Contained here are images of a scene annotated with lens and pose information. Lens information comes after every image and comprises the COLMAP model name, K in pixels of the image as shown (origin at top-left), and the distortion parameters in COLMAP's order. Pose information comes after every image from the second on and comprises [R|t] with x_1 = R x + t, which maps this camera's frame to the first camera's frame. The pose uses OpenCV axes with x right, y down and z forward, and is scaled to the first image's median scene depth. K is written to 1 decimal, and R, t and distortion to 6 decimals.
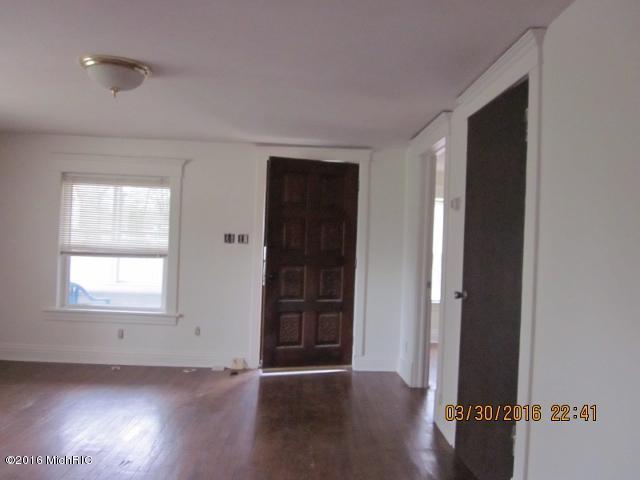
lens RADIAL K [[548.5, 0, 320.0], [0, 548.5, 240.0], [0, 0, 1]] dist [-0.041065, -0.003680]
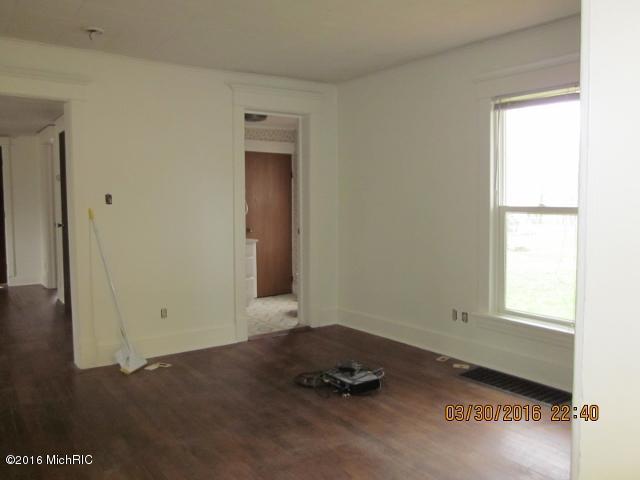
lens RADIAL K [[548.5, 0, 320.0], [0, 548.5, 240.0], [0, 0, 1]] dist [-0.041065, -0.003680]
pose [[0.832686, -0.080884, 0.547807, -0.030567], [0.028437, 0.994215, 0.103571, -0.015610], [-0.553015, -0.070664, 0.830169, -0.698227]]
